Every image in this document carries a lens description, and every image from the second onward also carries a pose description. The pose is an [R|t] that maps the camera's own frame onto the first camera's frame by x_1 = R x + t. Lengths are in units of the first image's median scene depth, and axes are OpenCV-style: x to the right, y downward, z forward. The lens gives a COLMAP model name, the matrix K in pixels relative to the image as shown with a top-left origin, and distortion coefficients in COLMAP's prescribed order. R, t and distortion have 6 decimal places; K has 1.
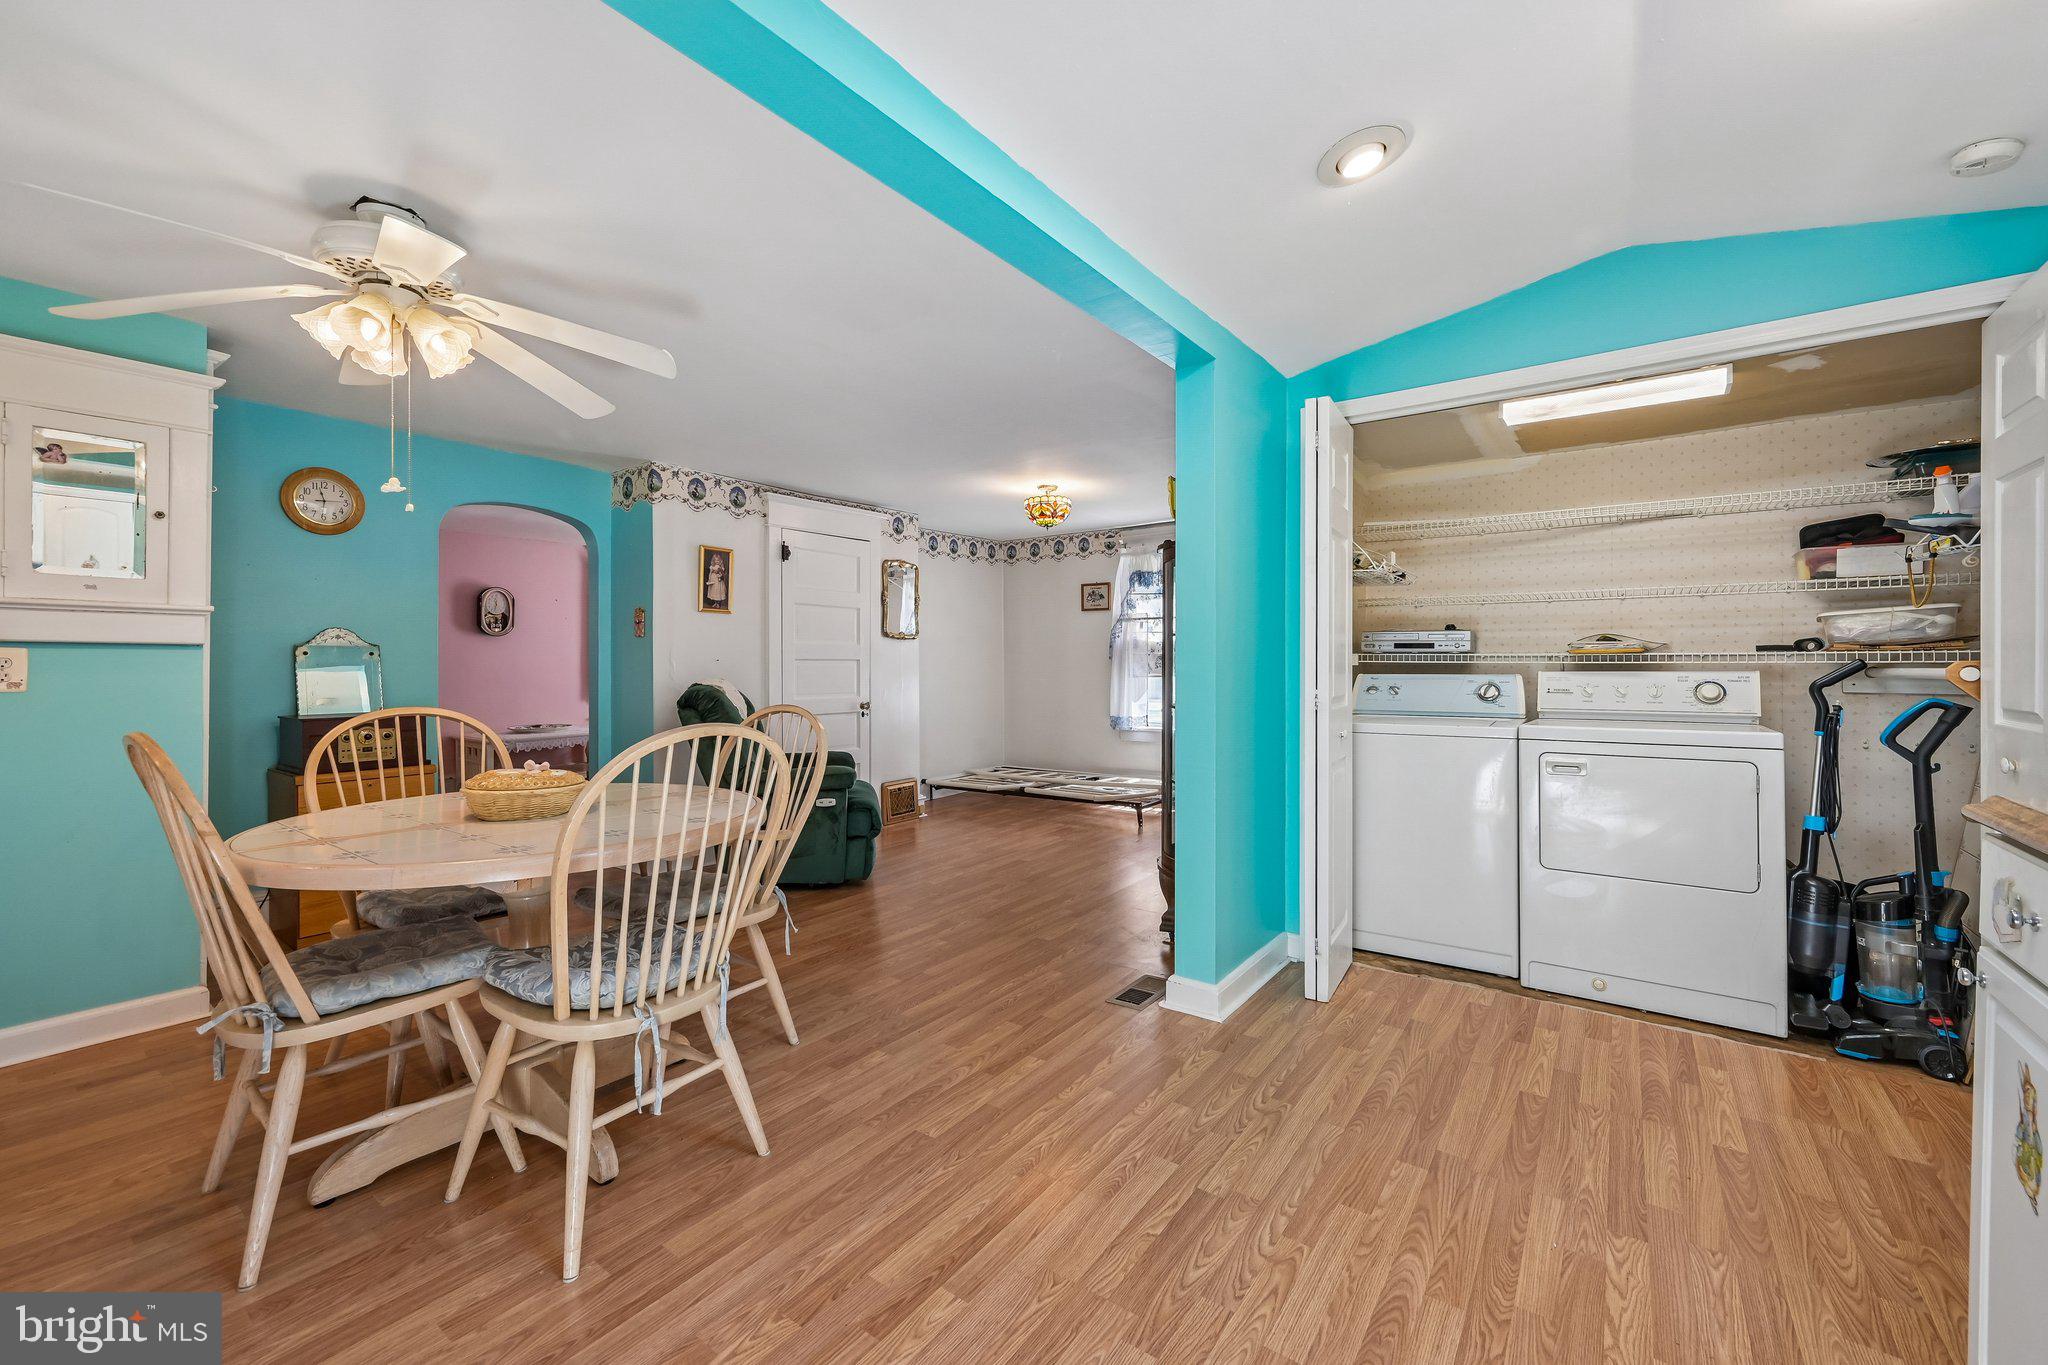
lens RADIAL K [[830.3, 0, 1029.3], [0, 830.3, 670.2], [0, 0, 1]] dist [-0.001287, -0.000165]
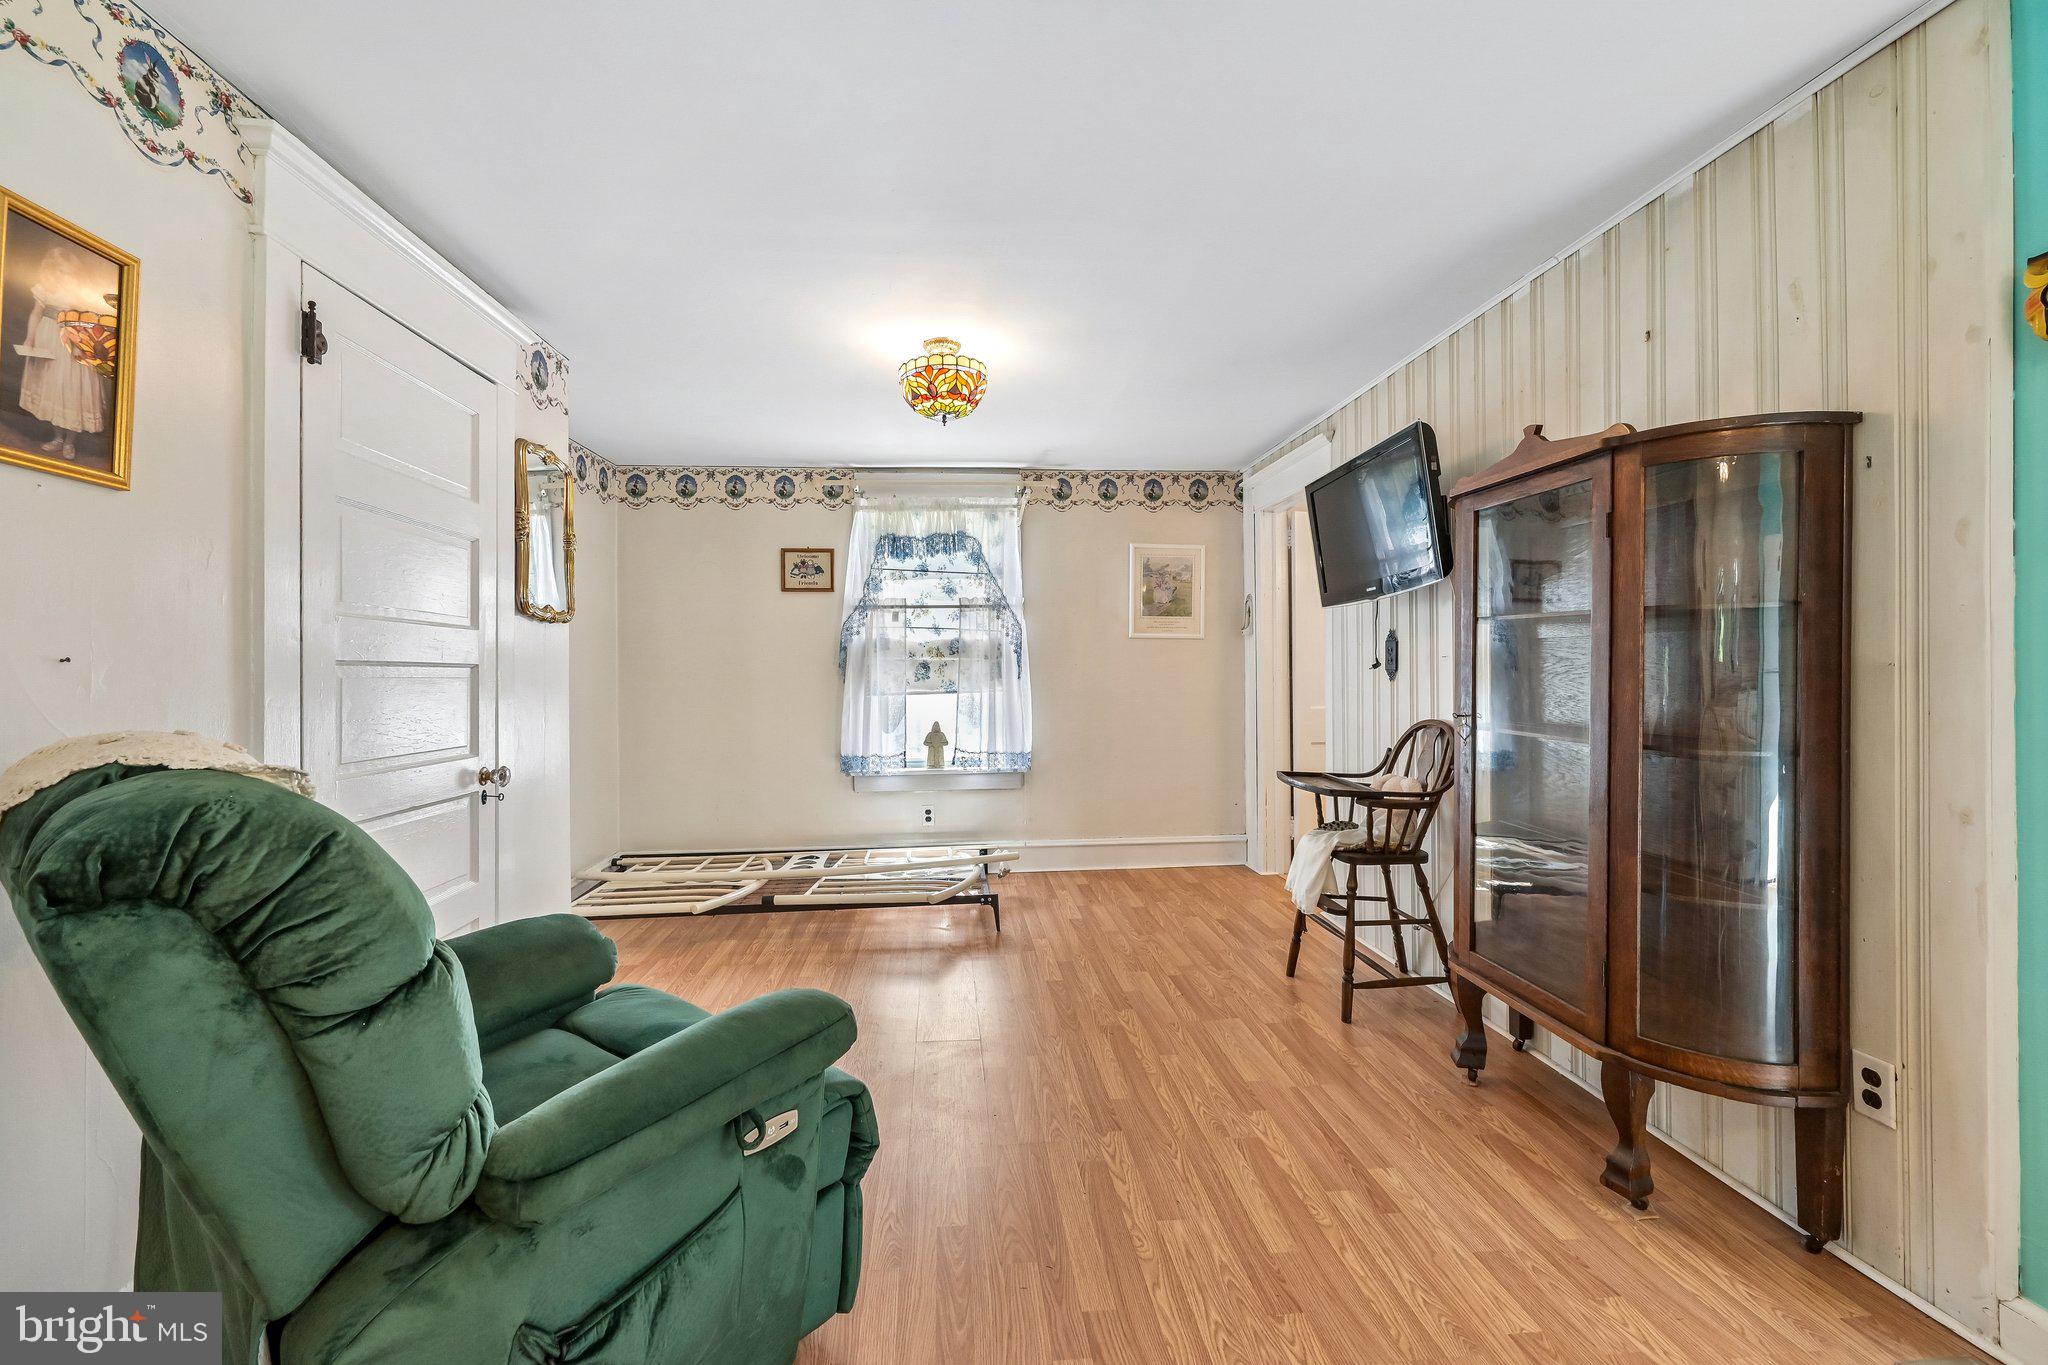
lens RADIAL K [[830.3, 0, 1018.4], [0, 830.3, 674.9], [0, 0, 1]] dist [-0.001287, -0.000165]
pose [[0.760601, -0.004020, 0.649207, -0.221253], [0.010977, 0.999918, -0.006668, -0.001614], [-0.649127, 0.012199, 0.760583, 0.425365]]
